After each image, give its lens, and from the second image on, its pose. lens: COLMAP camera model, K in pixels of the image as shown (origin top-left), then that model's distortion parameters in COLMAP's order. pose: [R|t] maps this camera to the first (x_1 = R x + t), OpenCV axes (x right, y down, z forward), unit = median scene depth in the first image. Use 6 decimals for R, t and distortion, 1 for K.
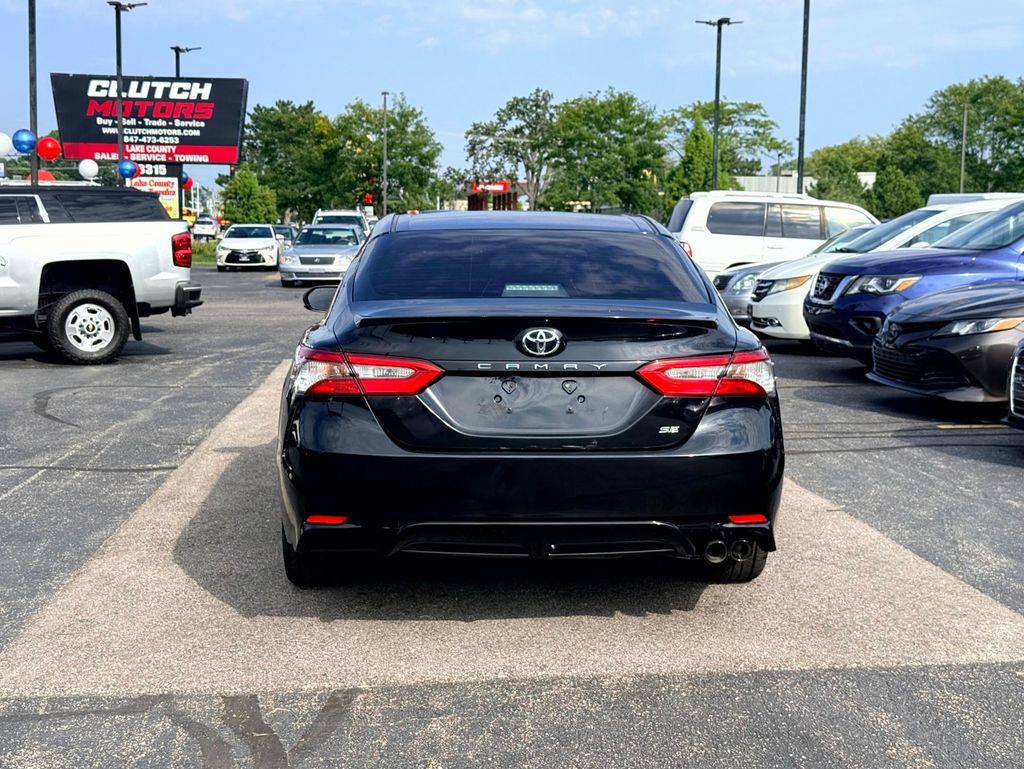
lens RADIAL K [[1409.2, 0, 515.8], [0, 1409.2, 412.2], [0, 0, 1]] dist [0.166064, -0.333875]
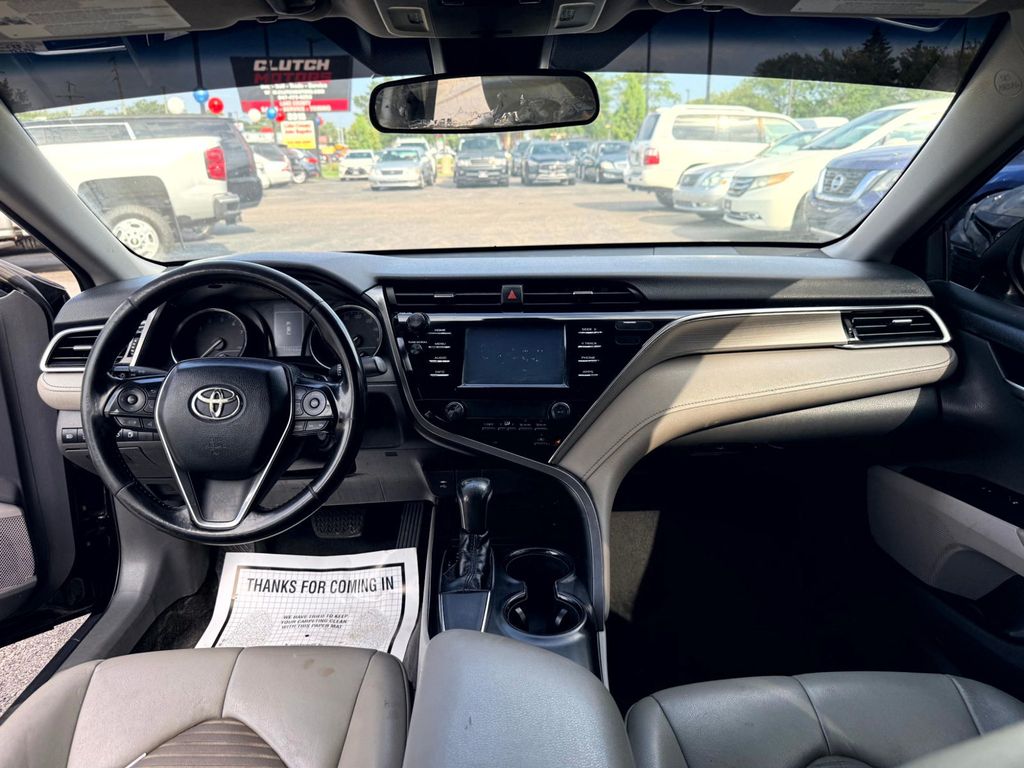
lens RADIAL K [[727.0, 0, 512.0], [0, 727.0, 384.0], [0, 0, 1]] dist [0.122701, -0.260720]
pose [[0.999496, -0.022685, -0.022204, -0.000069], [0.026239, 0.984092, 0.175713, -0.013192], [0.017865, -0.176207, 0.984191, 0.132068]]
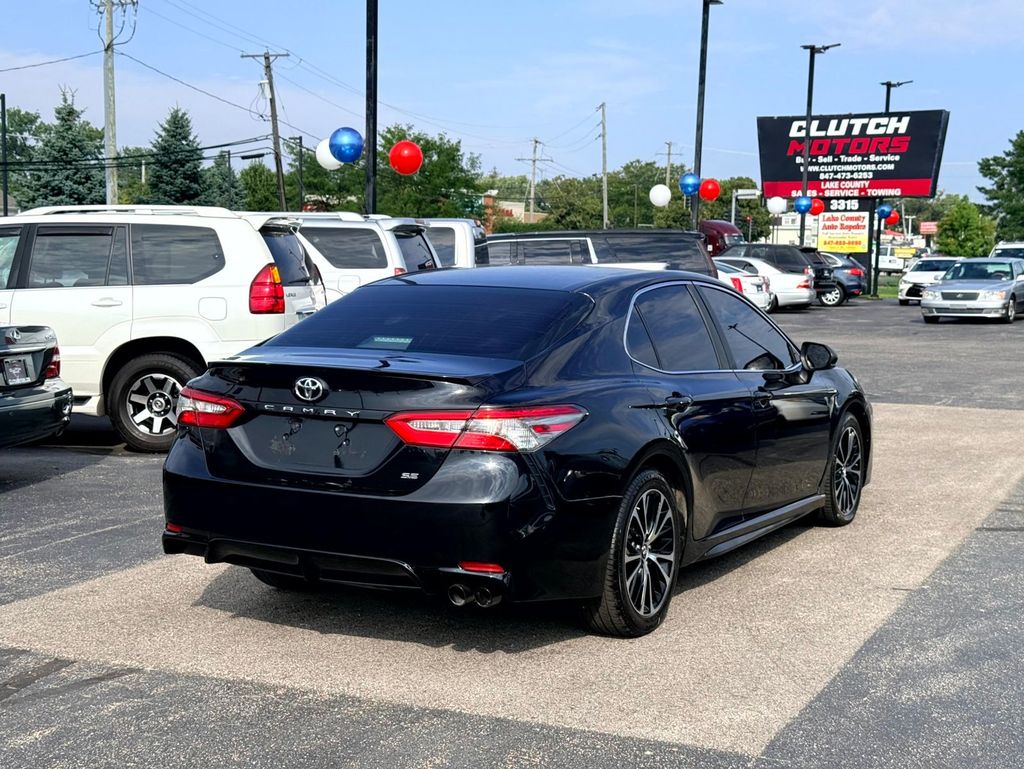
lens RADIAL K [[1409.2, 0, 515.8], [0, 1409.2, 412.2], [0, 0, 1]] dist [0.166064, -0.333875]
pose [[0.860386, 0.058582, -0.506265, 0.067477], [-0.069287, 0.997594, -0.002316, -0.003678], [0.504911, 0.037070, 0.862375, 0.009846]]
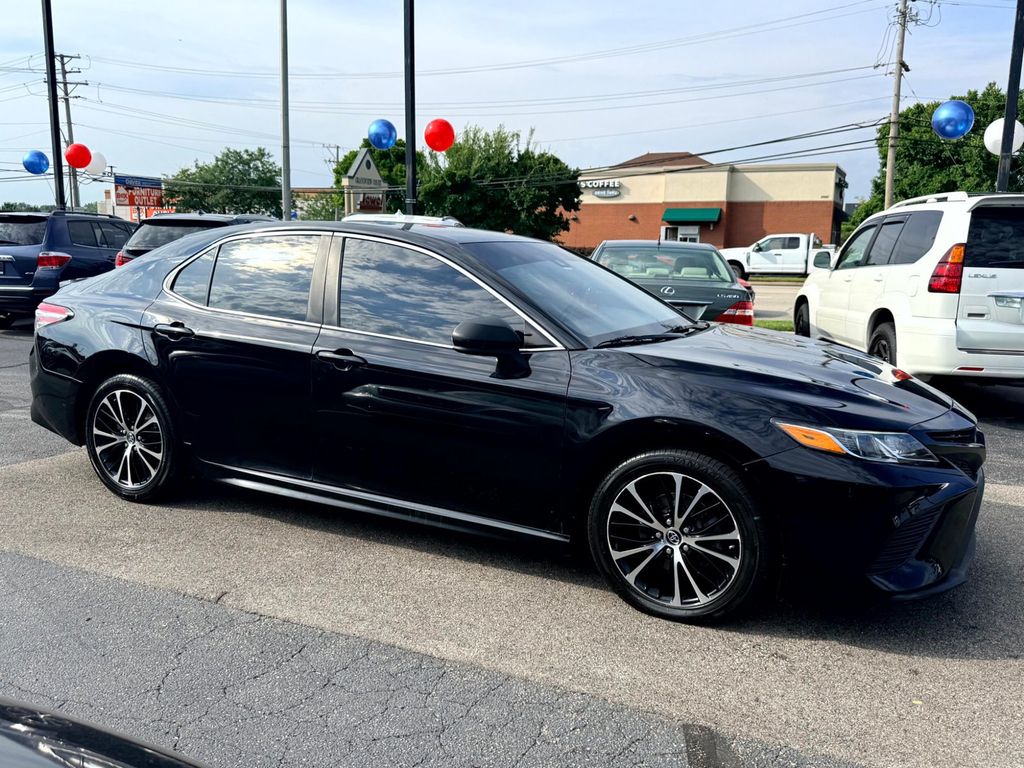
lens RADIAL K [[856.8, 0, 512.0], [0, 856.8, 384.0], [0, 0, 1]] dist [0.161549, -0.297577]
pose [[-0.472152, 0.127777, -0.872208, 0.078821], [-0.135650, 0.967122, 0.215113, -0.023886], [0.871018, 0.219881, -0.439295, 0.190091]]
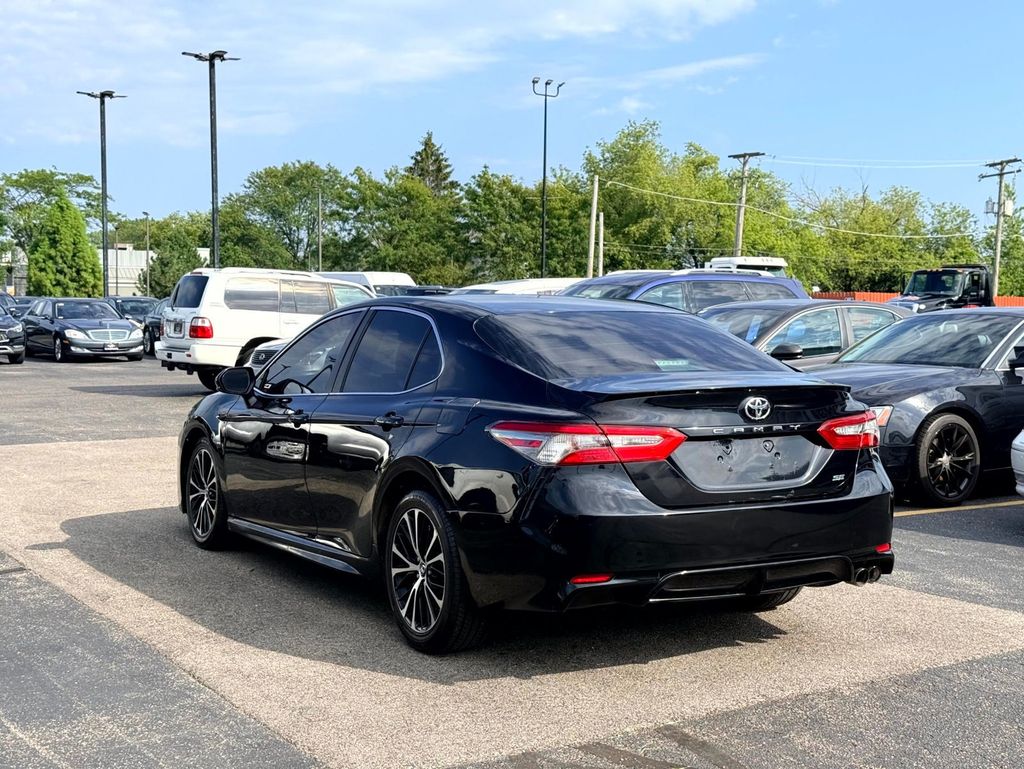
lens RADIAL K [[1409.2, 0, 515.8], [0, 1409.2, 412.2], [0, 0, 1]] dist [0.166064, -0.333875]
pose [[0.888675, -0.037279, 0.457019, -0.063913], [0.060492, 0.997510, -0.036260, -0.001494], [-0.454529, 0.059869, 0.888717, 0.004484]]
